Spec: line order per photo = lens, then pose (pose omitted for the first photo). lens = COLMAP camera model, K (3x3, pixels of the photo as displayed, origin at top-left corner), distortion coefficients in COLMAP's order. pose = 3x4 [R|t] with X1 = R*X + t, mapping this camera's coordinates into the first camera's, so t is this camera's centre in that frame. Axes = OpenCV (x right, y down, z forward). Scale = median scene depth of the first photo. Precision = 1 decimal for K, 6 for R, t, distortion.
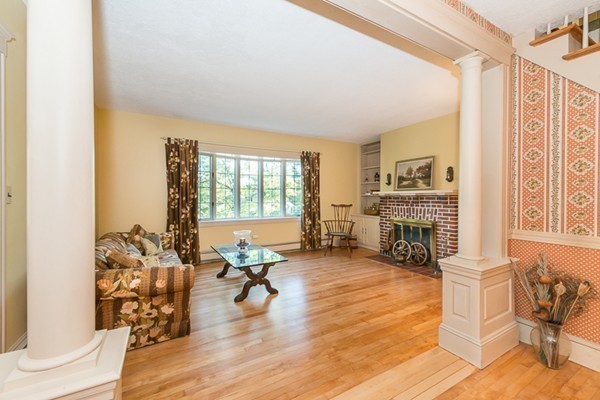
lens RADIAL K [[245.9, 0, 300.2], [0, 245.9, 198.1], [0, 0, 1]] dist [0.003519, -0.001433]
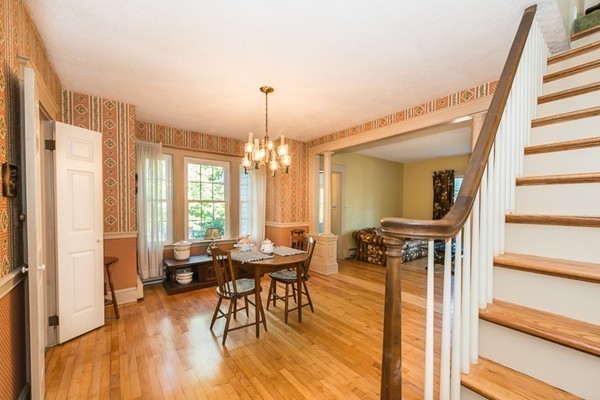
lens RADIAL K [[233.7, 0, 298.2], [0, 233.7, 205.5], [0, 0, 1]] dist [0.003730, 0.000115]
pose [[0.149103, 0.015287, -0.988703, 0.811472], [-0.015969, 0.999787, 0.013050, -0.026910], [0.988693, 0.013843, 0.149316, -0.106098]]
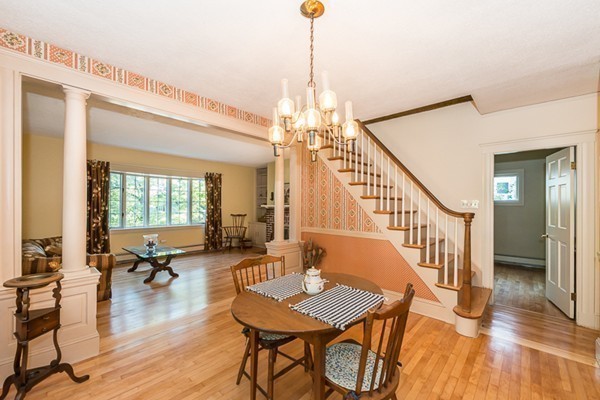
lens RADIAL K [[245.9, 0, 304.1], [0, 245.9, 204.3], [0, 0, 1]] dist [0.003519, -0.001433]
pose [[0.949223, 0.007478, 0.314515, 0.110995], [-0.003921, 0.999921, -0.011939, -0.016839], [-0.314580, 0.010100, 0.949177, -0.444627]]
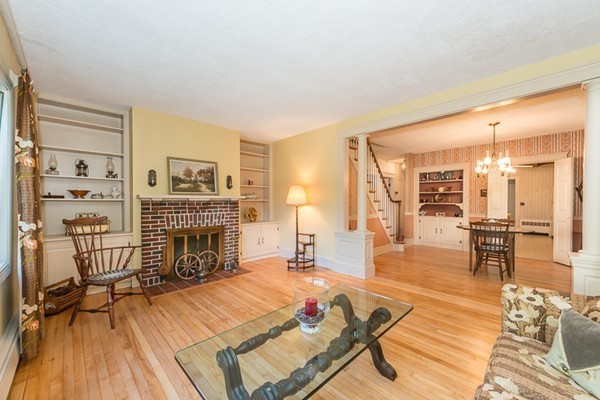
lens RADIAL K [[233.7, 0, 303.7], [0, 233.7, 202.9], [0, 0, 1]] dist [0.003730, 0.000115]
pose [[-0.259204, -0.002275, 0.965820, -0.493948], [0.010481, 0.999932, 0.005169, -0.002859], [-0.965766, 0.011463, -0.259162, 0.895022]]
